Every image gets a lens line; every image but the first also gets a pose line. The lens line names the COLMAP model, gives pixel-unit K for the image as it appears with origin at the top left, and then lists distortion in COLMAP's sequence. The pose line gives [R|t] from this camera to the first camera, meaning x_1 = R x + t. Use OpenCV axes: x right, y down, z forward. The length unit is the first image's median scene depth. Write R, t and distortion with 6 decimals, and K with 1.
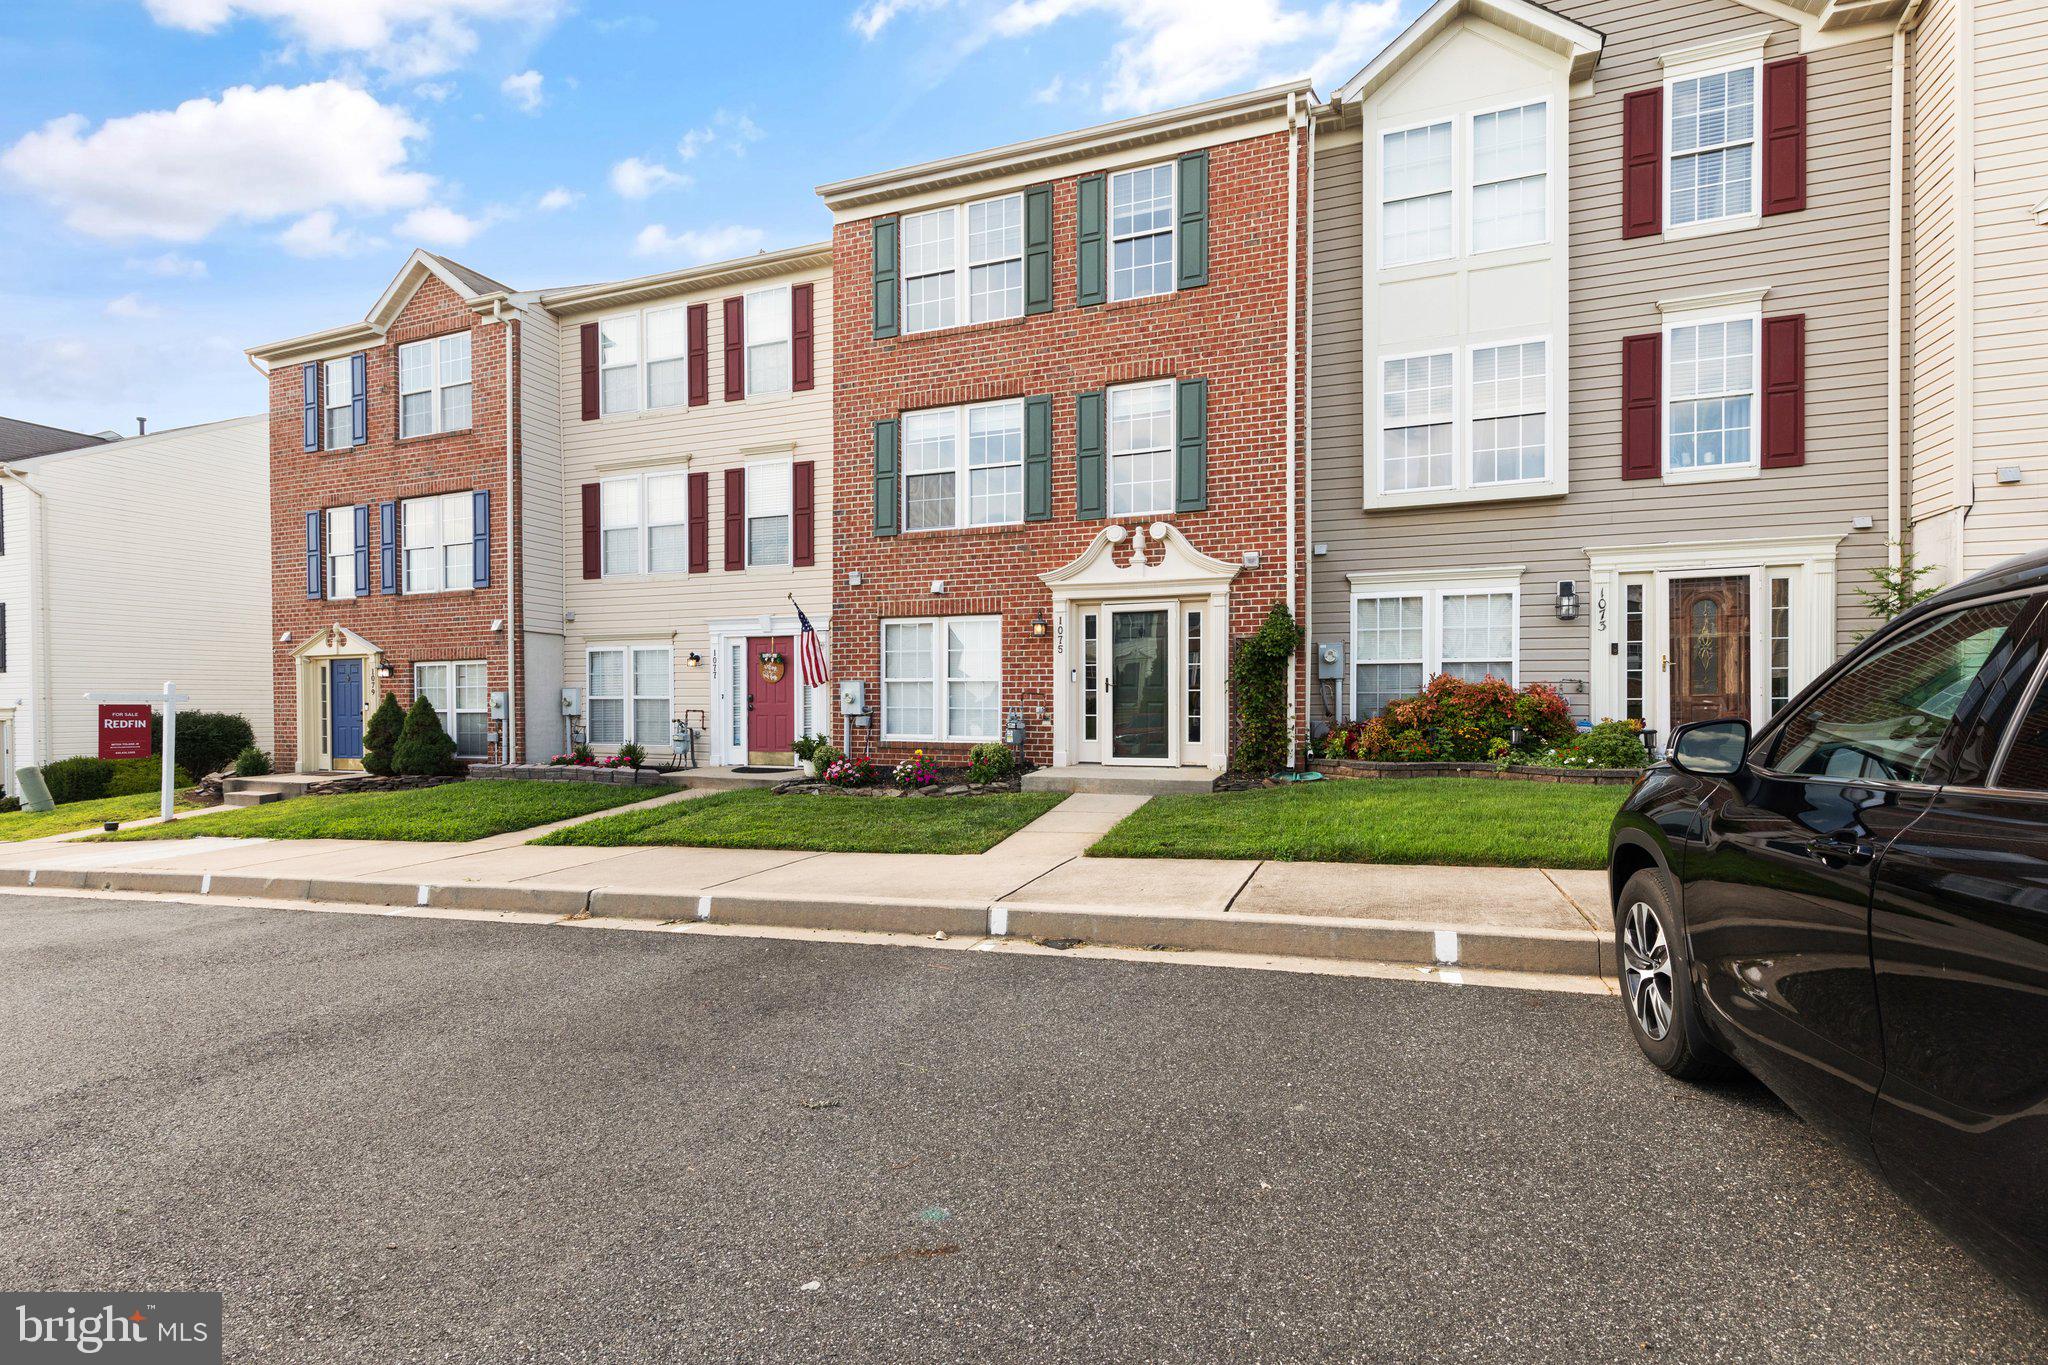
lens RADIAL K [[945.1, 0, 1016.8], [0, 945.1, 693.4], [0, 0, 1]] dist [0.003935, -0.000181]
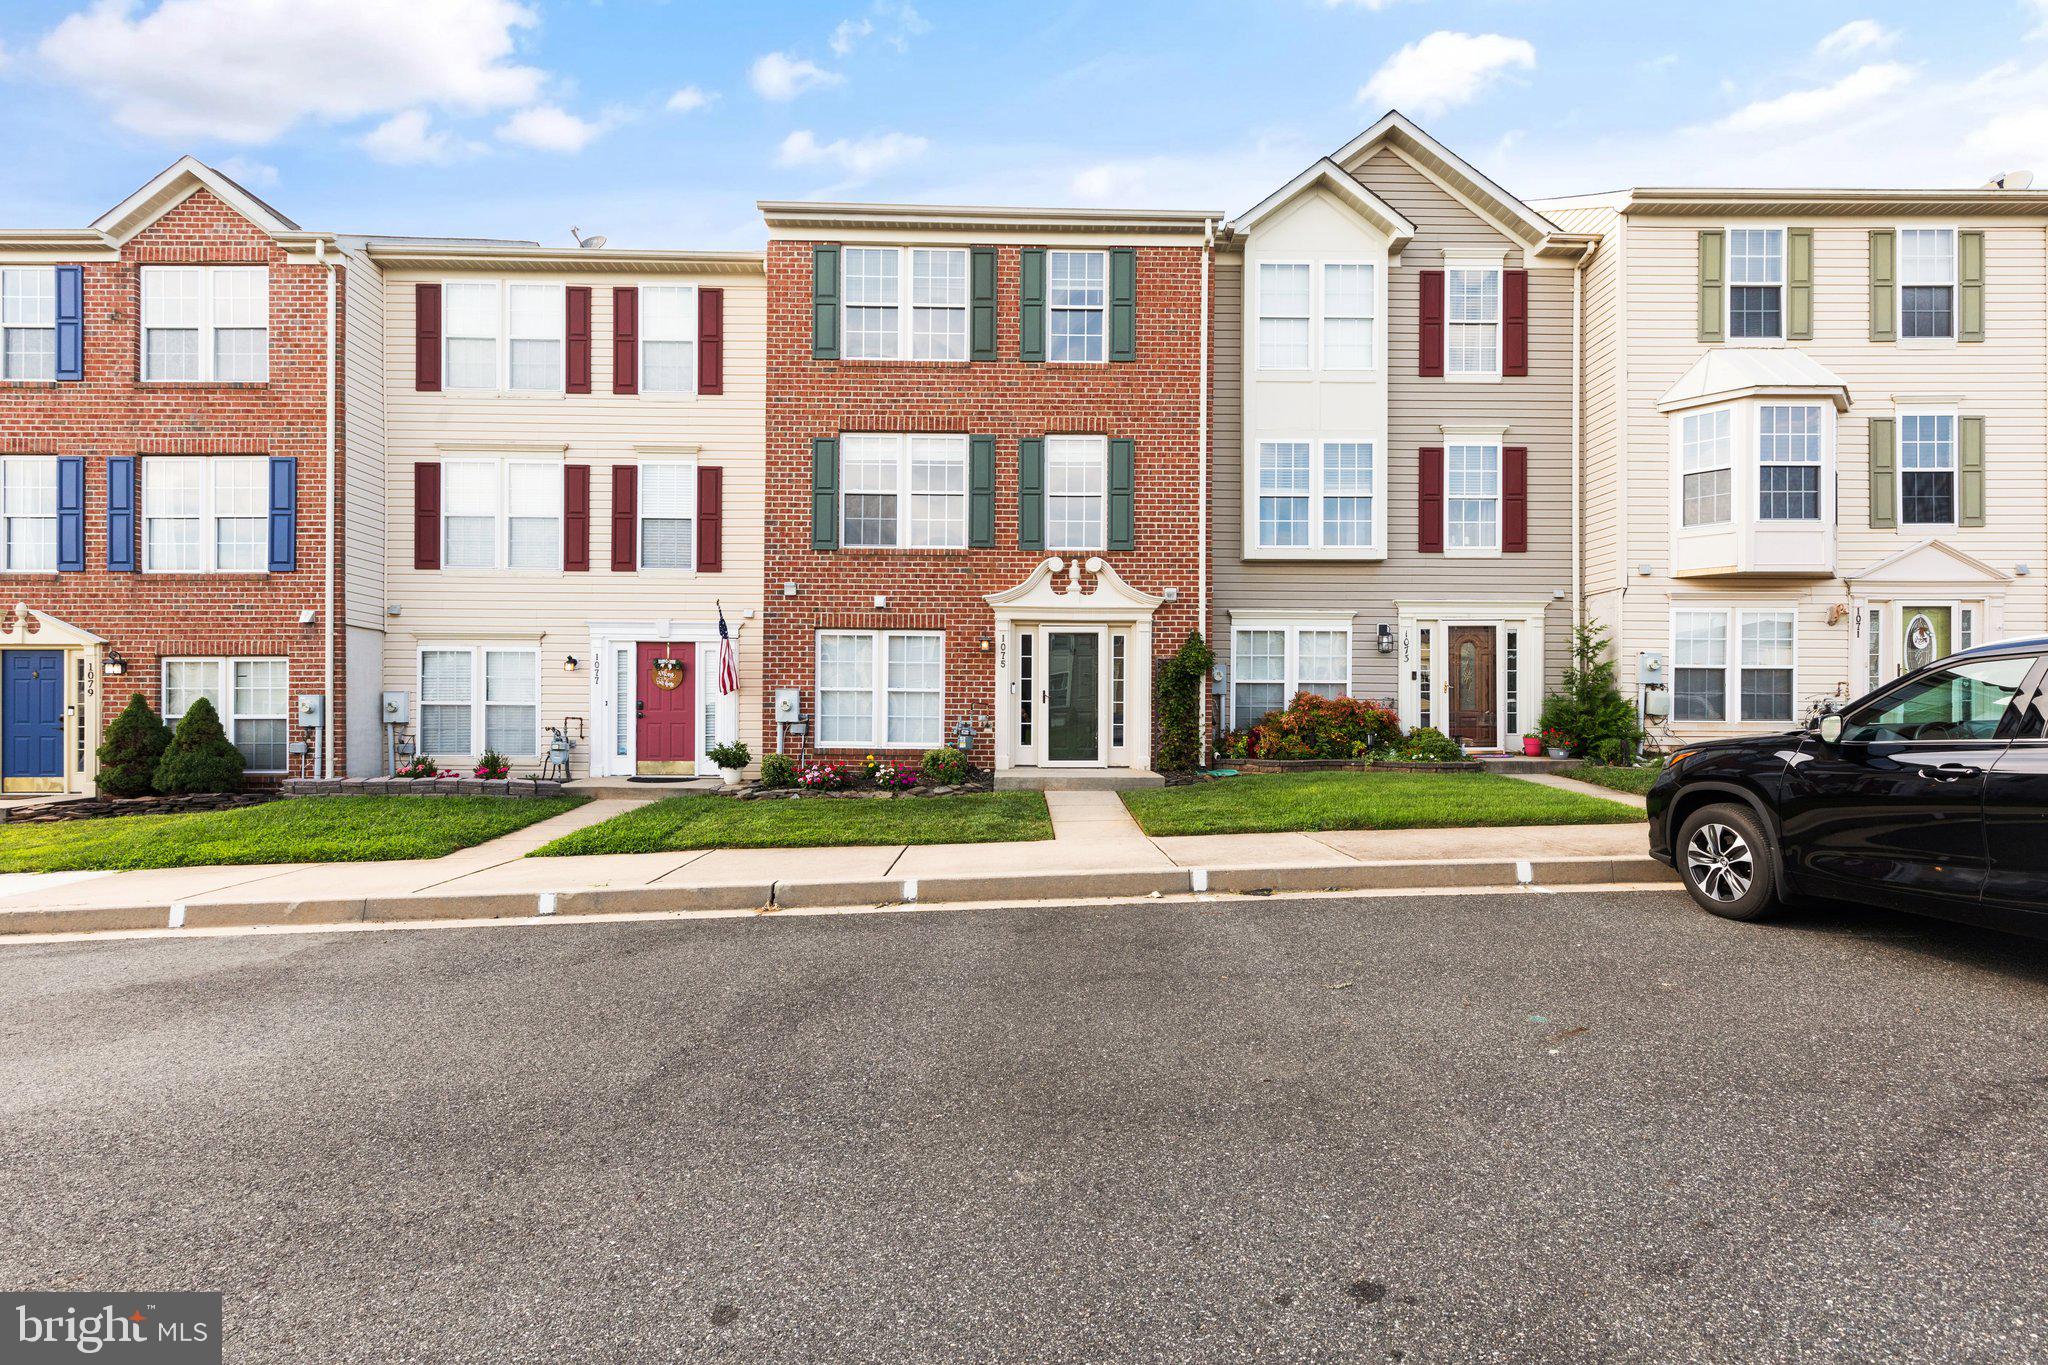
lens RADIAL K [[945.1, 0, 1016.8], [0, 945.1, 693.4], [0, 0, 1]] dist [0.003935, -0.000181]
pose [[0.928859, 0.017261, 0.370031, -0.346686], [-0.010644, 0.999745, -0.019915, 0.009819], [-0.370281, 0.014559, 0.928806, -0.038964]]
